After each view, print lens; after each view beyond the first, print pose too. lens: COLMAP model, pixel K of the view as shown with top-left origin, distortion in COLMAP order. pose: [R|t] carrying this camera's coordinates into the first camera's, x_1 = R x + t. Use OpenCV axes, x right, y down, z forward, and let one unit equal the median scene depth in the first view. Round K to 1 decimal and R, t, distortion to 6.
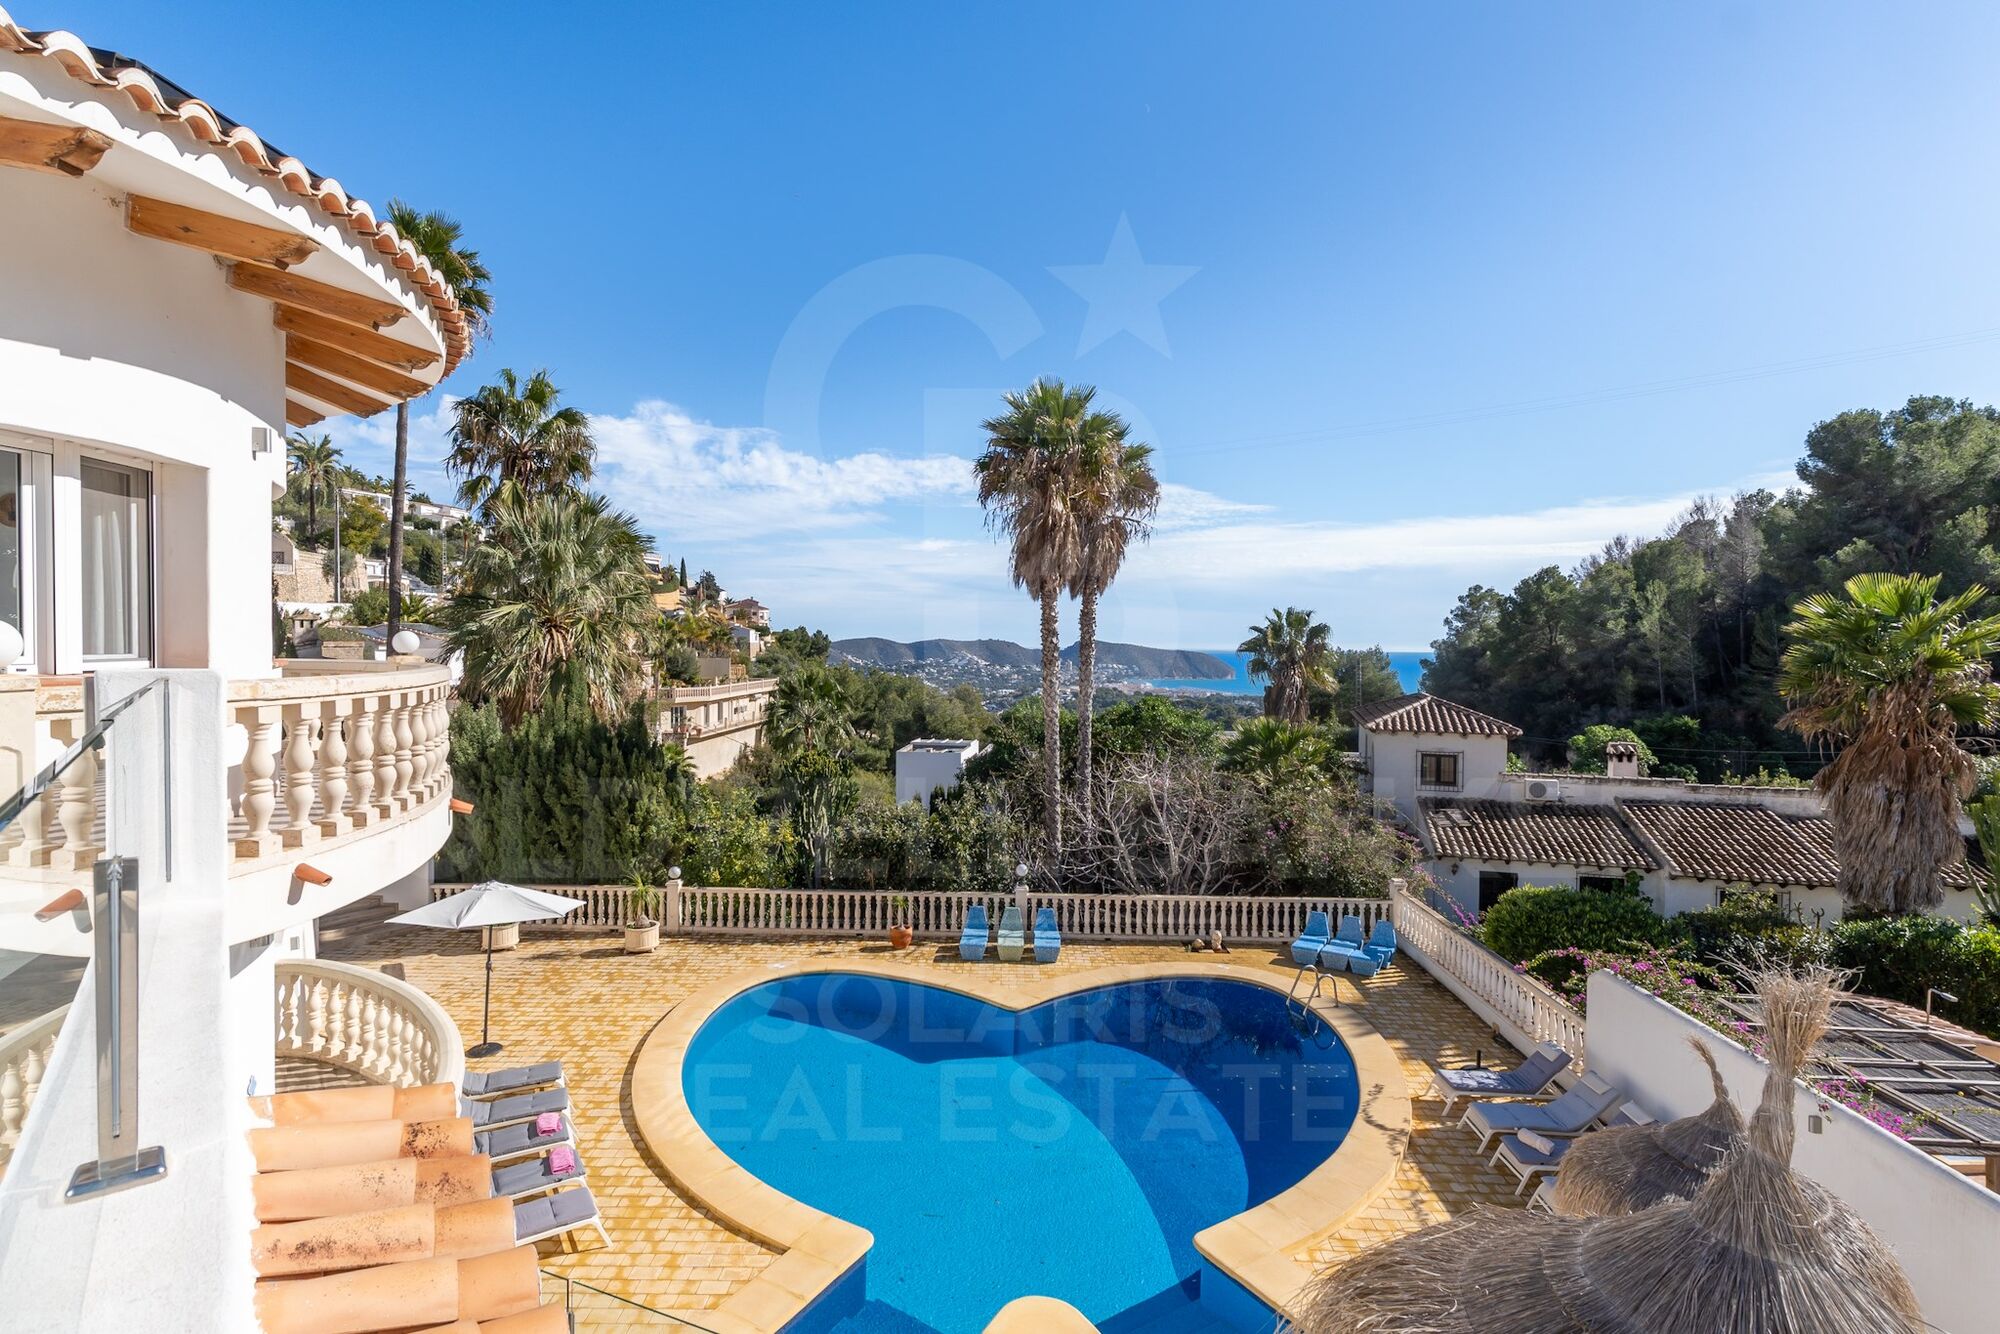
lens RADIAL K [[964.0, 0, 993.8], [0, 964.0, 652.5], [0, 0, 1]] dist [0.001627, -0.000292]
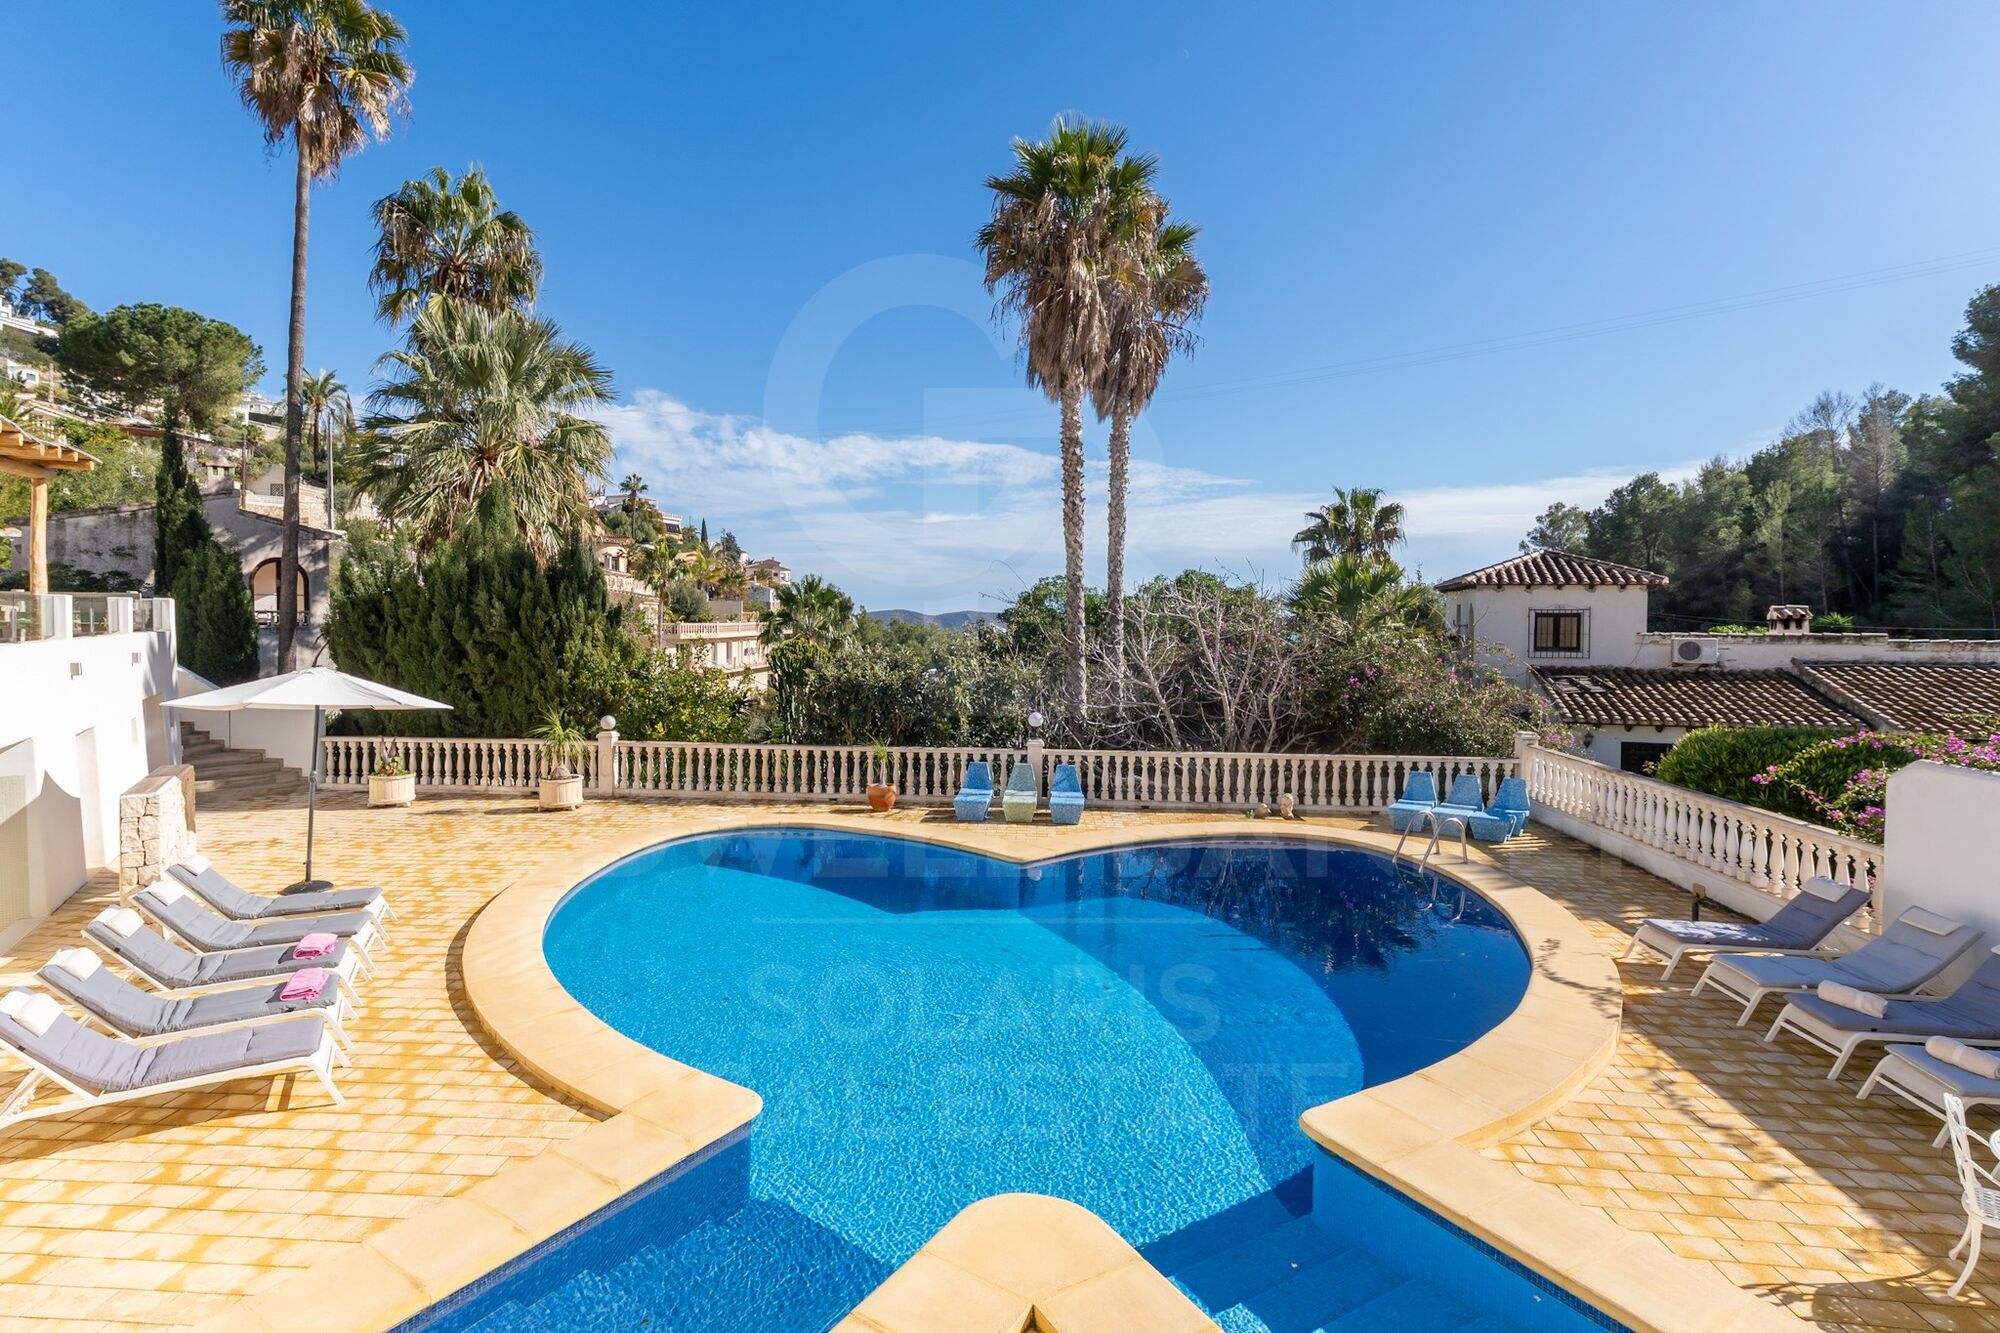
lens RADIAL K [[985.2, 0, 963.5], [0, 985.2, 636.2], [0, 0, 1]] dist [0.001412, -0.000272]
pose [[0.998166, -0.003490, -0.060437, 0.015989], [0.004152, 0.999933, 0.010824, 0.123588], [0.060395, -0.011055, 0.998113, 0.157919]]
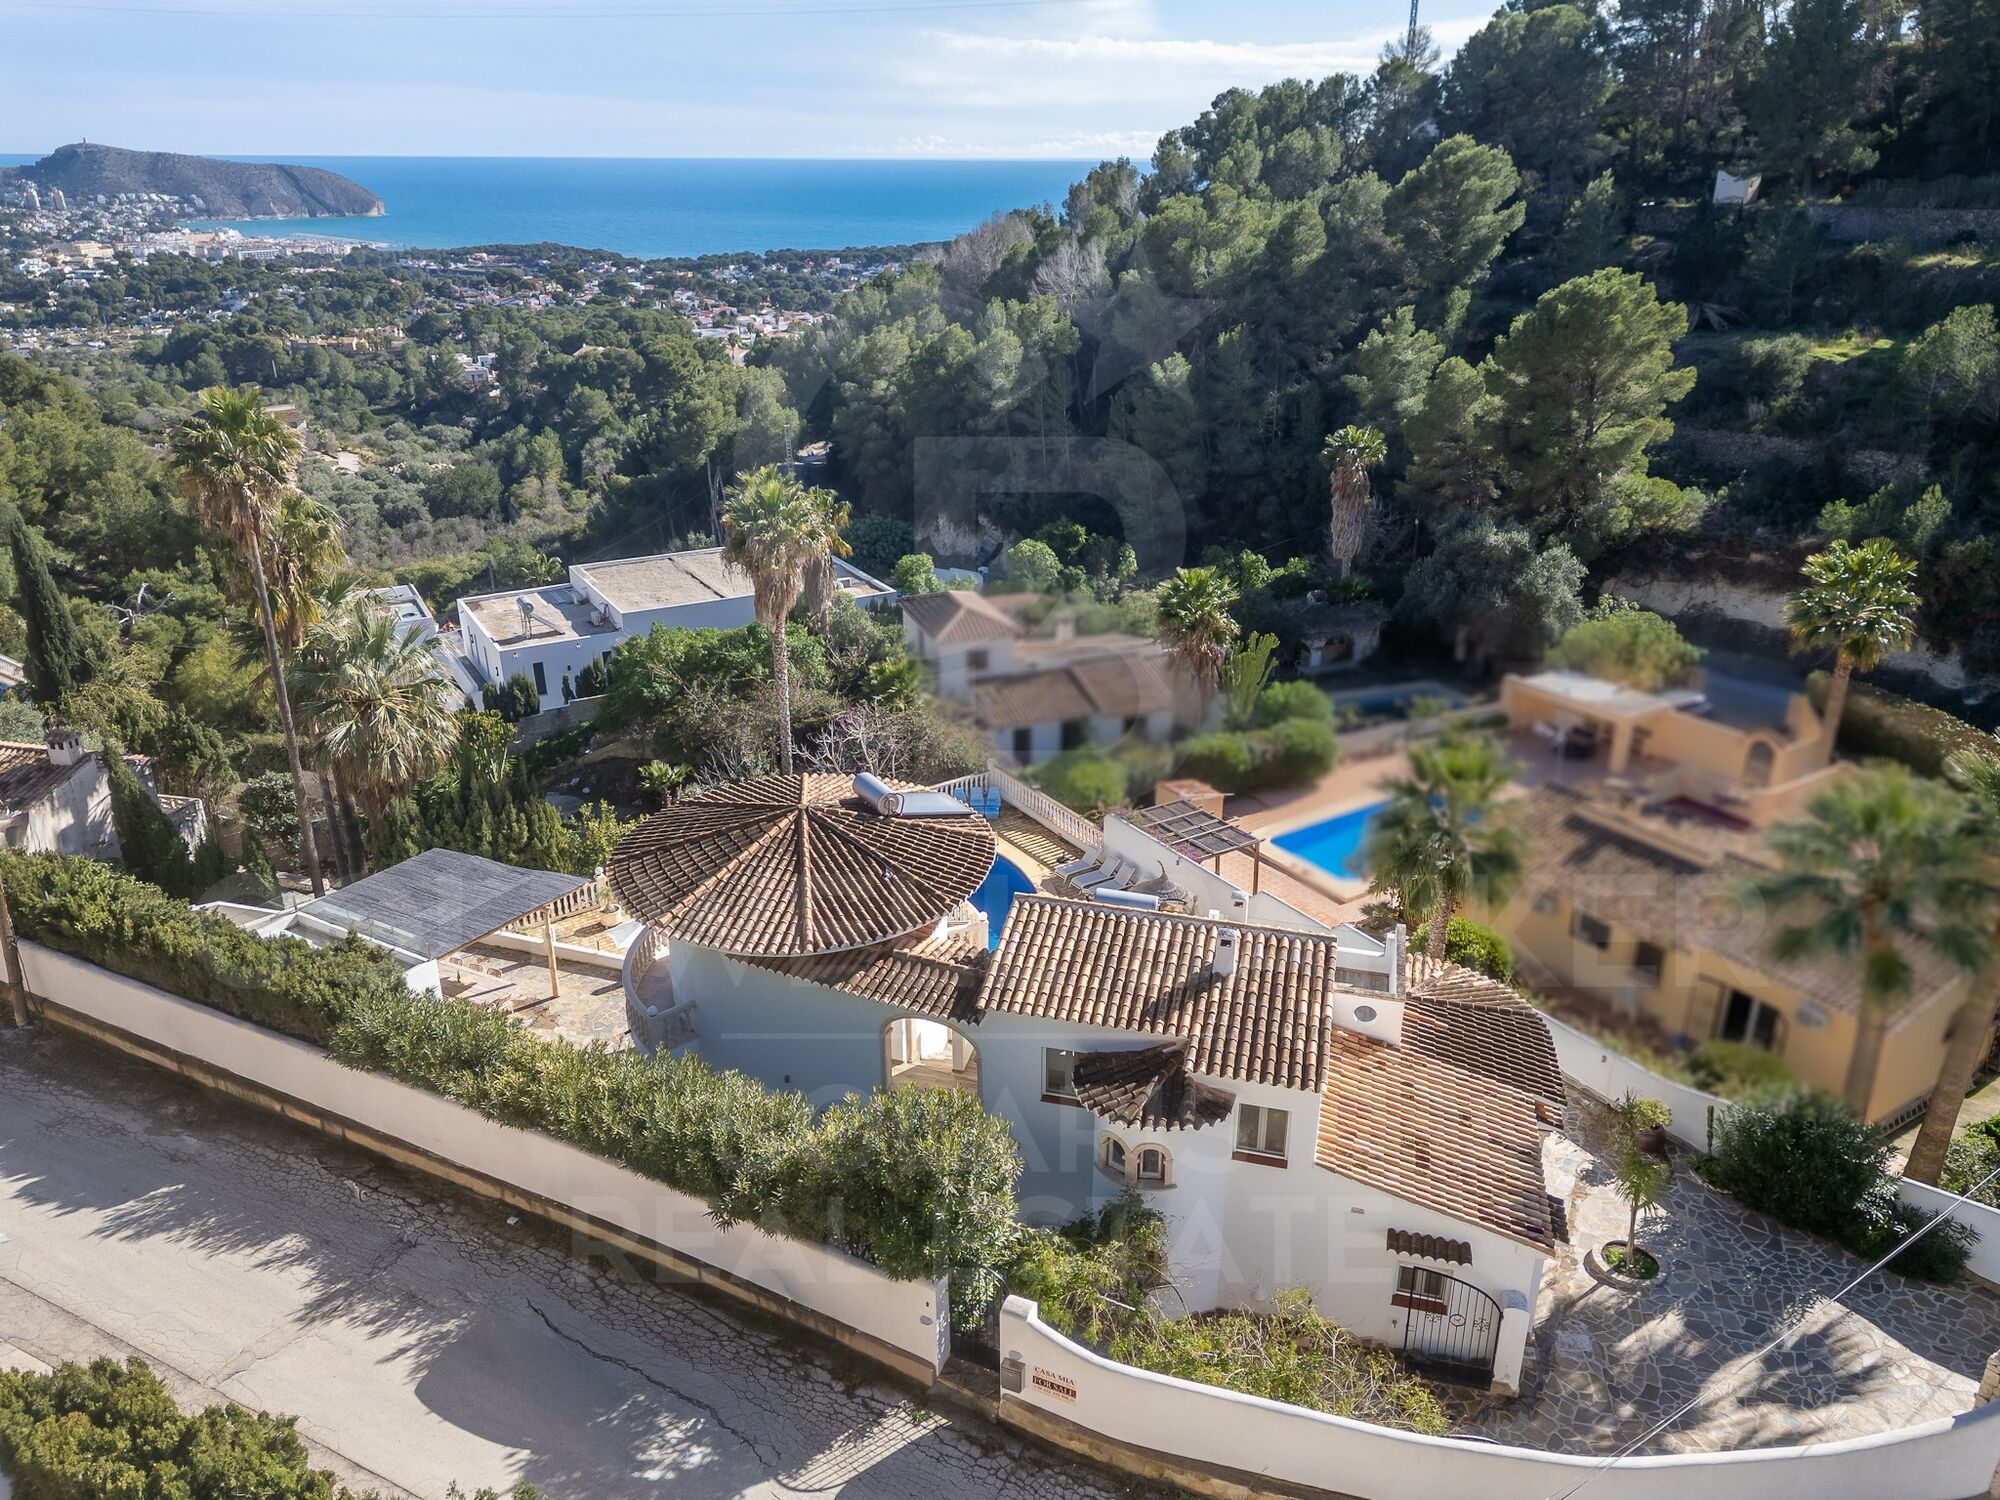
lens RADIAL K [[1442.5, 0, 997.5], [0, 1442.5, 750.2], [0, 0, 1]] dist [0.076392, -0.071523]
pose [[0.805850, -0.241182, 0.540774, -0.861242], [0.015106, 0.921362, 0.388411, -0.694857], [-0.591927, -0.304832, 0.746123, -0.853655]]
